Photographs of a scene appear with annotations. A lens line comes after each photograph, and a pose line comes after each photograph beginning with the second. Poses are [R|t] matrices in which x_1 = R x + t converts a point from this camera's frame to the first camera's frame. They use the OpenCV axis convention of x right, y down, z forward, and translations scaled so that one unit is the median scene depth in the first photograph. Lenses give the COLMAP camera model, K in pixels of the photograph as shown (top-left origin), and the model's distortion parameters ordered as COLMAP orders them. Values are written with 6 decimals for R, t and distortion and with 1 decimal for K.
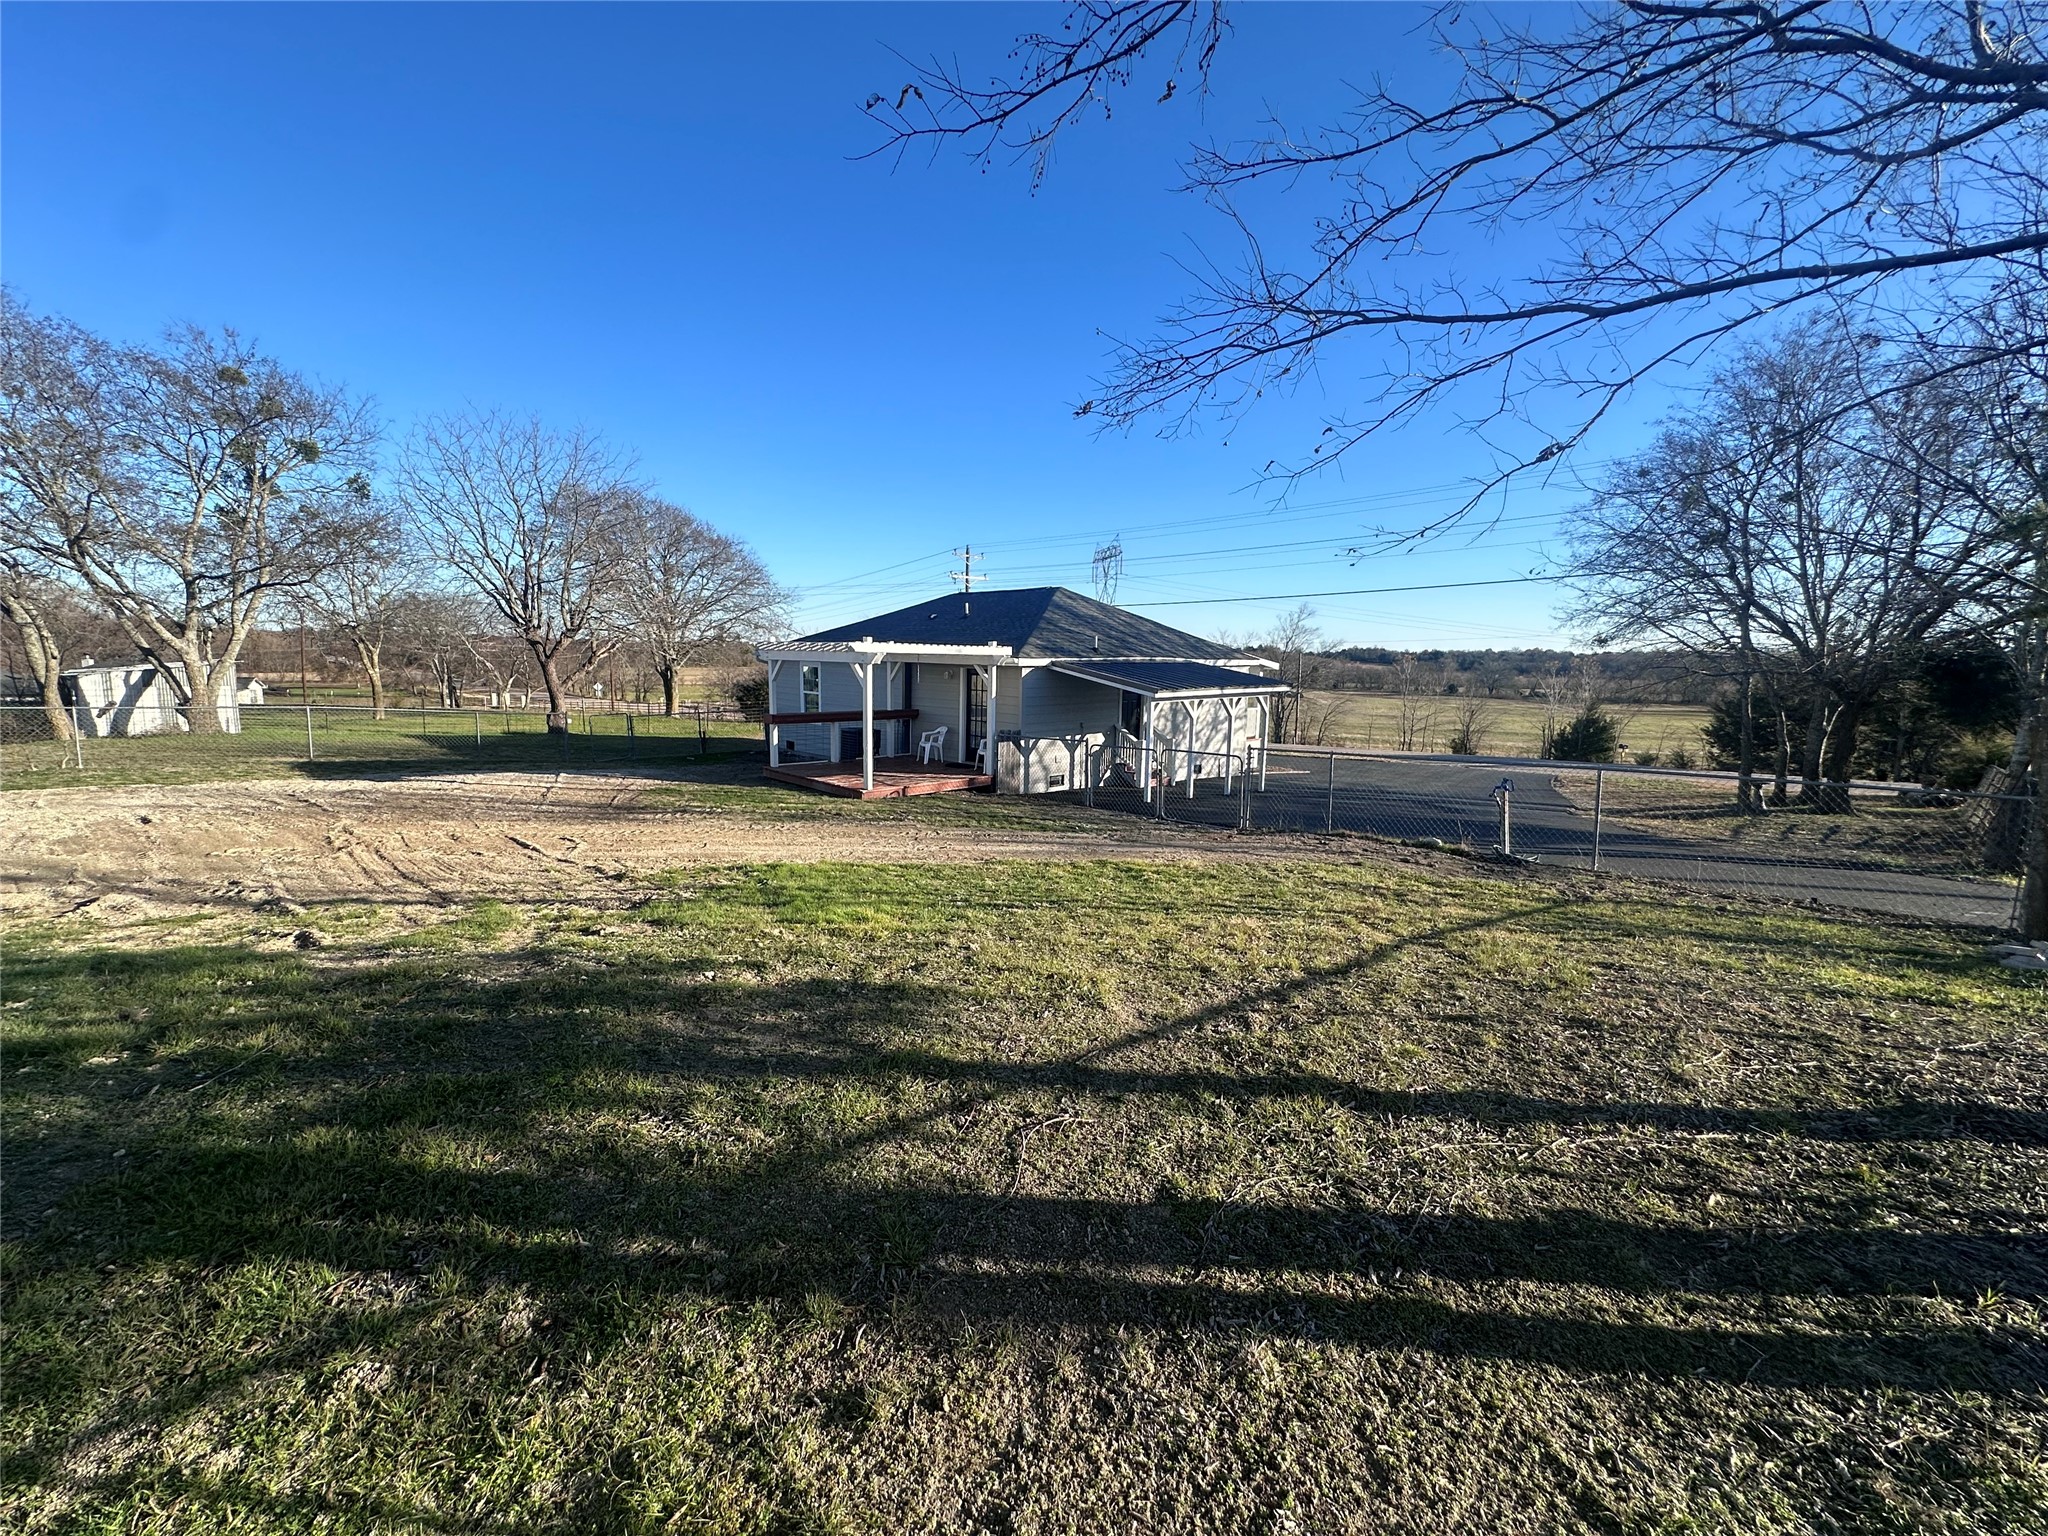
lens RADIAL K [[818.5, 0, 1019.8], [0, 818.5, 769.3], [0, 0, 1]] dist [-0.002783, 0.000405]
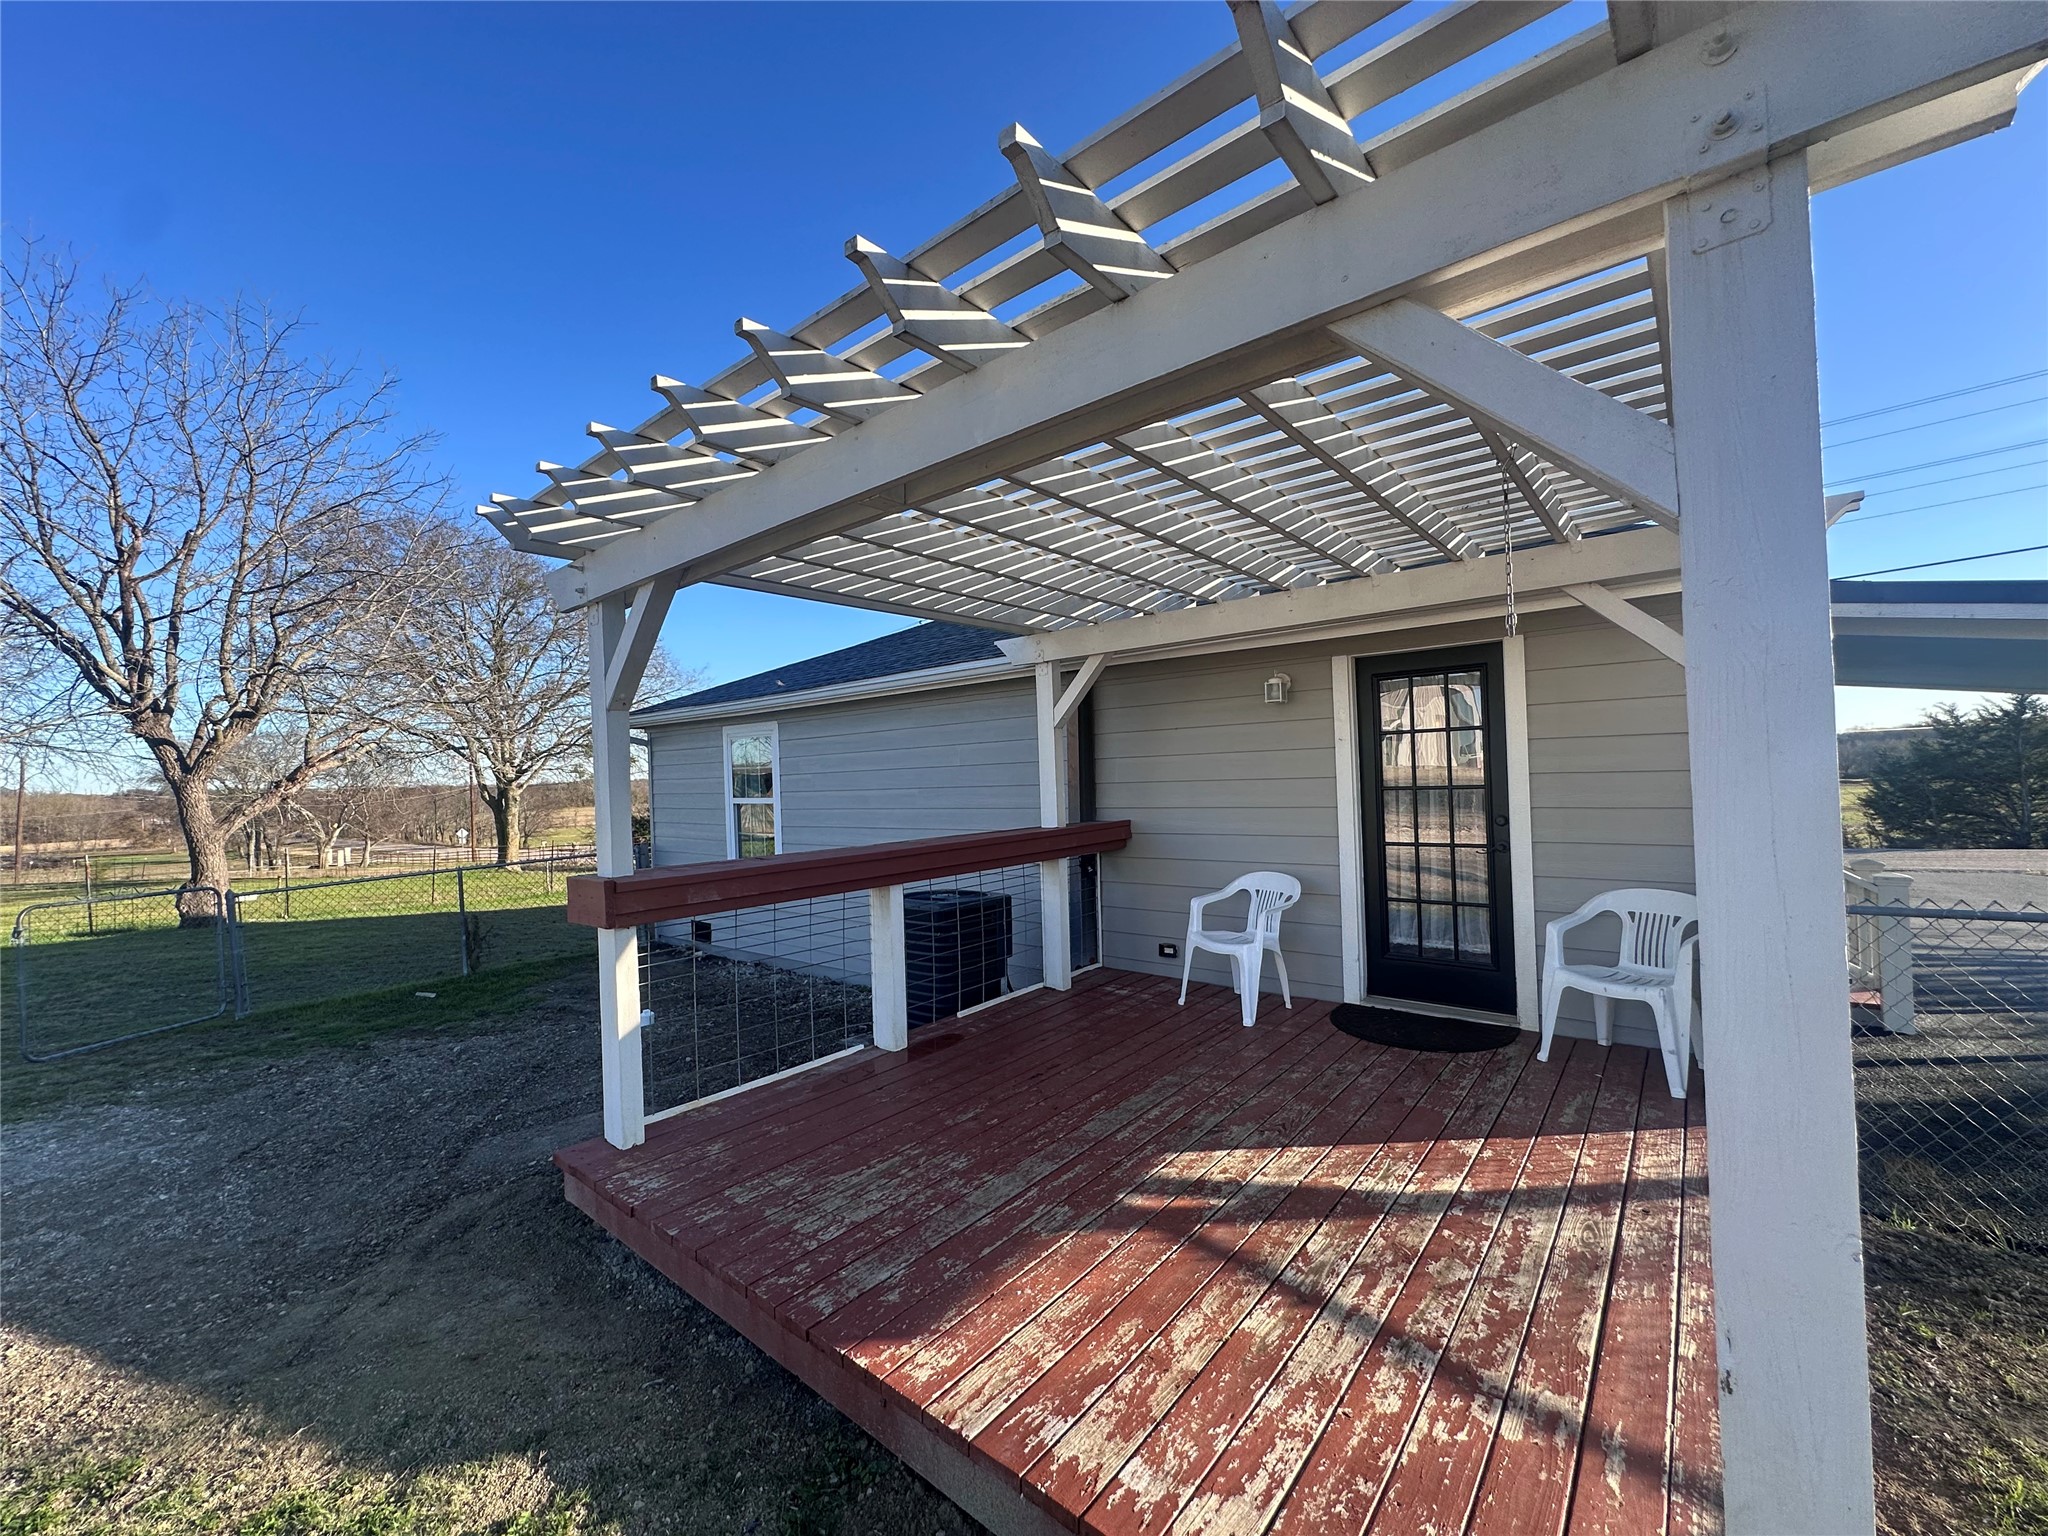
lens RADIAL K [[818.5, 0, 1019.8], [0, 818.5, 769.3], [0, 0, 1]] dist [-0.002783, 0.000405]
pose [[0.992805, -0.053118, 0.107317, -0.217448], [0.068118, 0.987616, -0.141330, -0.056055], [-0.098480, 0.147623, 0.984129, 0.764985]]
